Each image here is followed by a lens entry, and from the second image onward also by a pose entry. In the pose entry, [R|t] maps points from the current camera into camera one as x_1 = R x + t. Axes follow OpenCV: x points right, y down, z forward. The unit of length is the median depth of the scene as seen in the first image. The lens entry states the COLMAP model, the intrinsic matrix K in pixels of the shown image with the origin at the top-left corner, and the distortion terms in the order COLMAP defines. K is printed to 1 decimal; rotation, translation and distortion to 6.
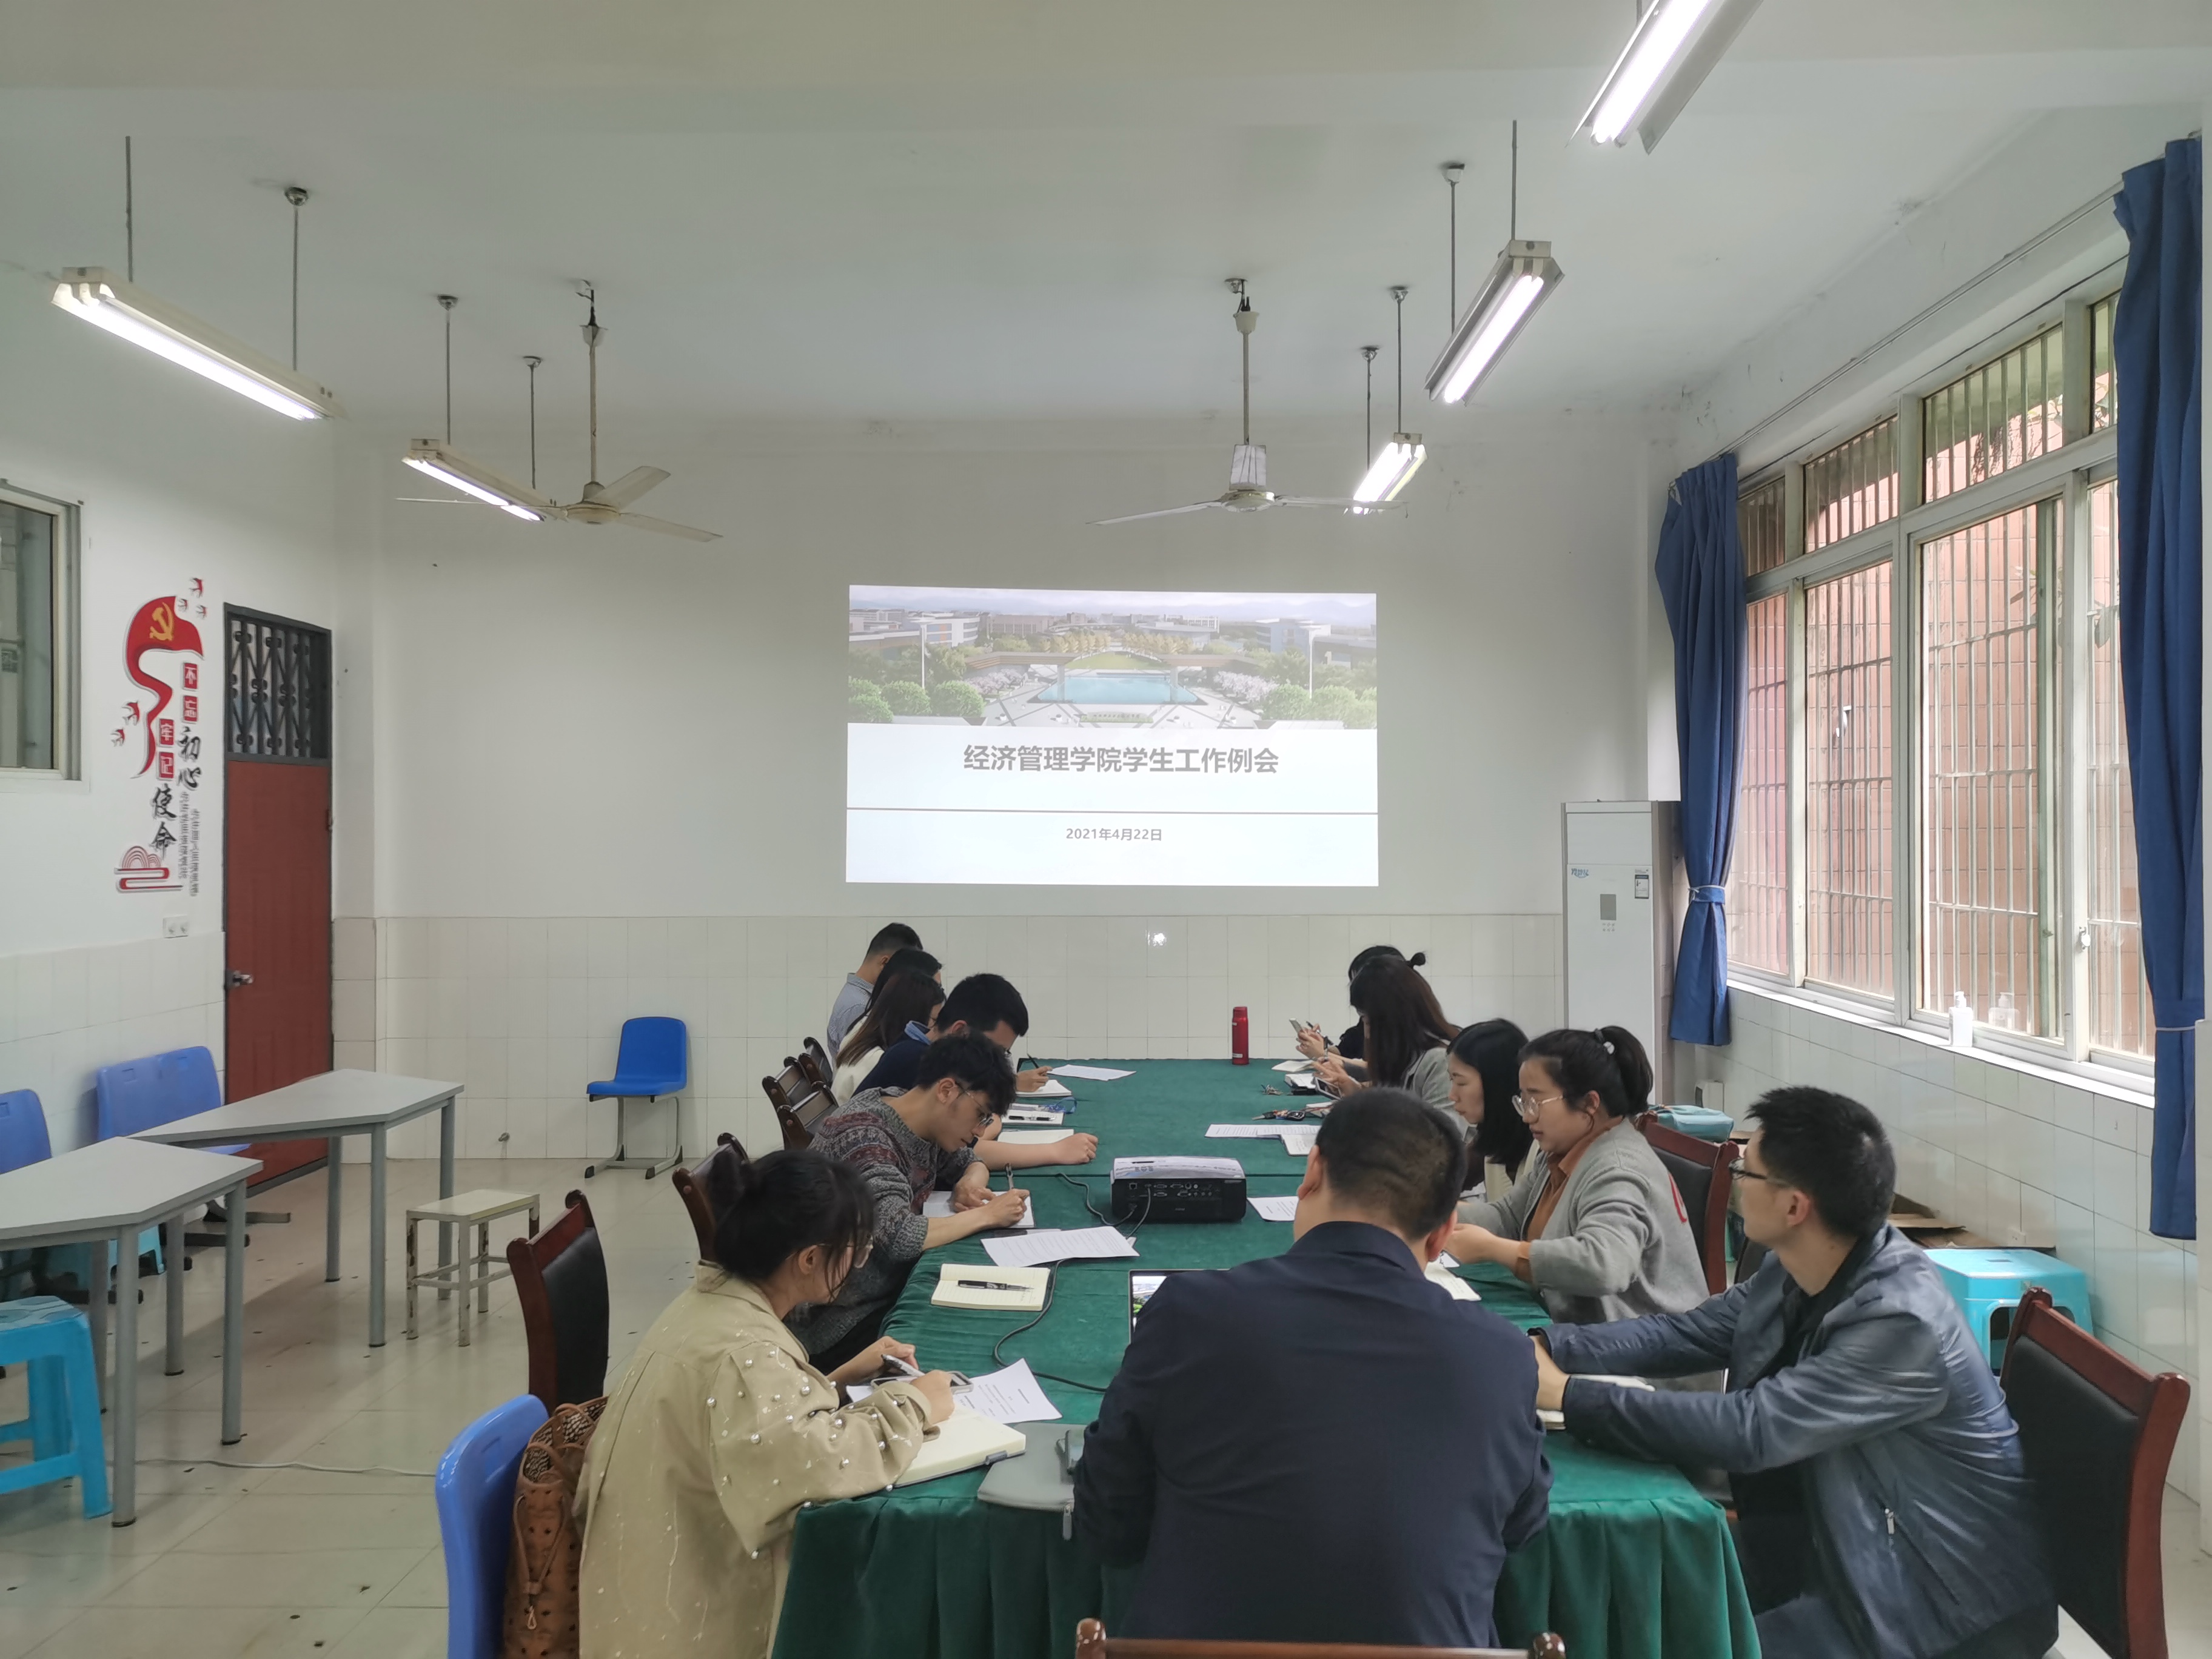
lens RADIAL K [[1790.1, 0, 1102.2], [0, 1790.1, 827.9], [0, 0, 1]] dist [0.066119, -0.050023]
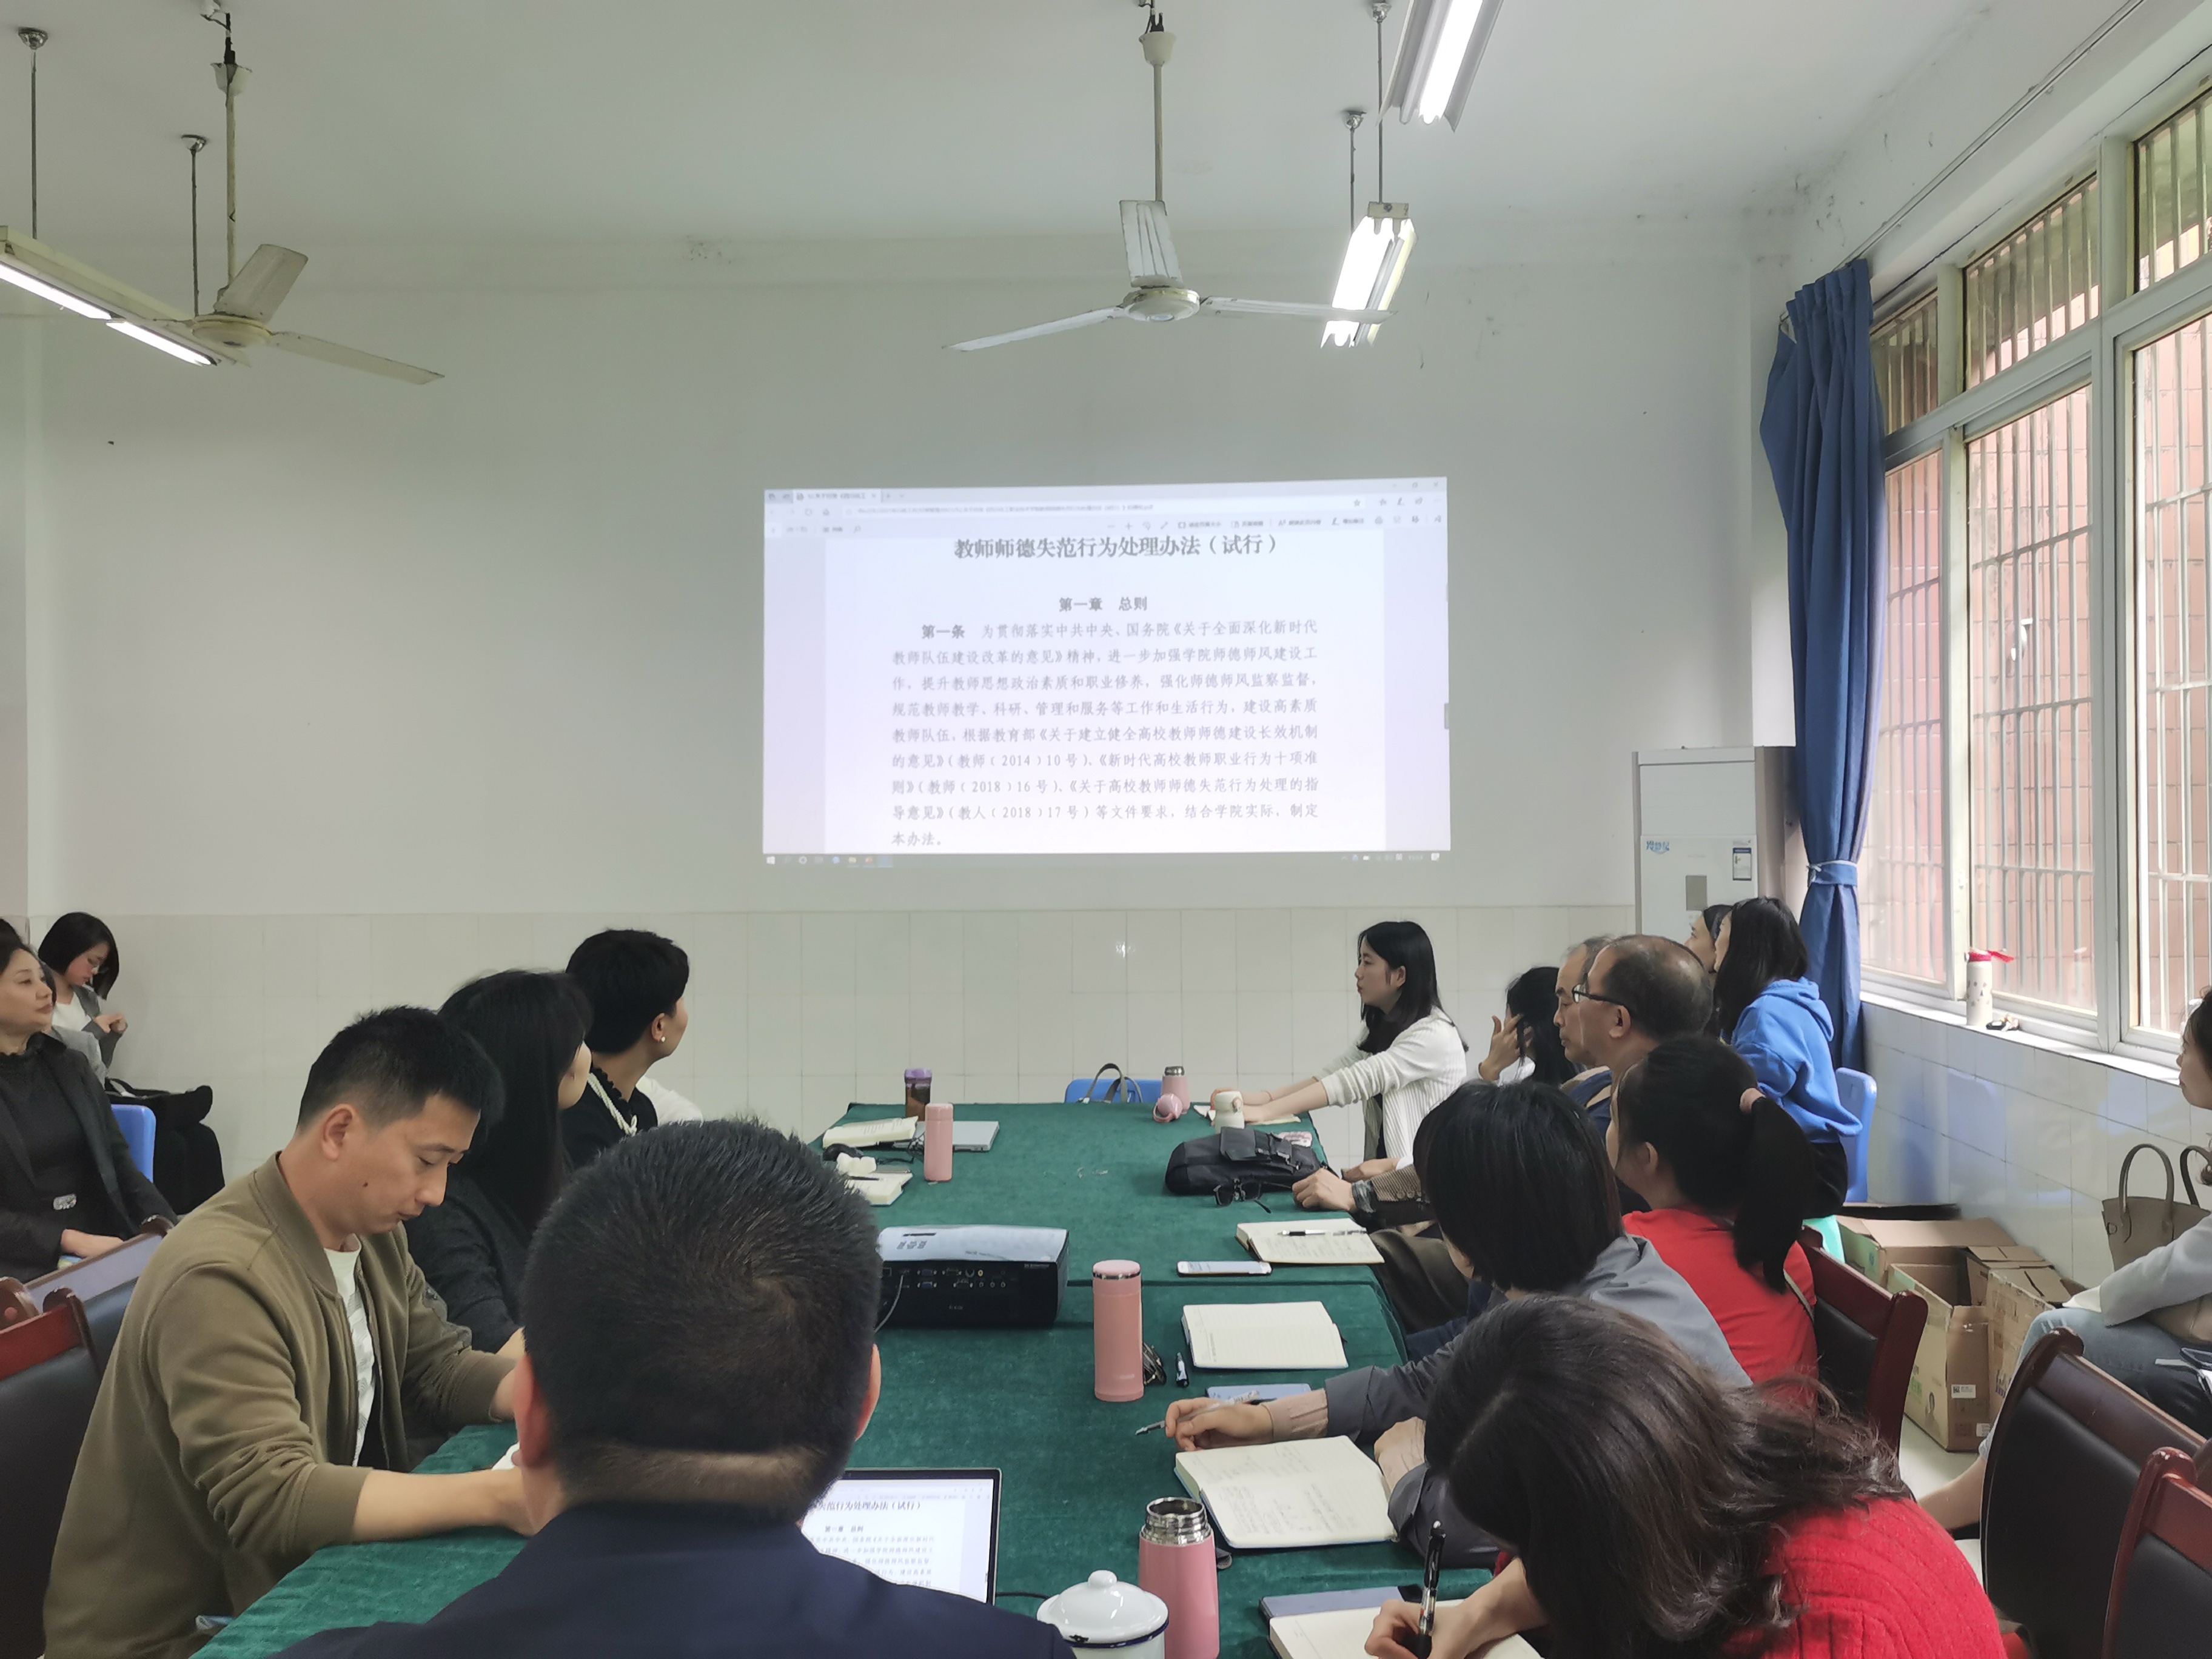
lens RADIAL K [[2069.6, 0, 1110.8], [0, 2069.6, 831.9], [0, 0, 1]] dist [0.042879, 0.000000]
pose [[0.999731, -0.005372, -0.022541, 0.070776], [0.005320, 0.999983, -0.002392, 0.022516], [0.022553, 0.002271, 0.999743, 0.172348]]
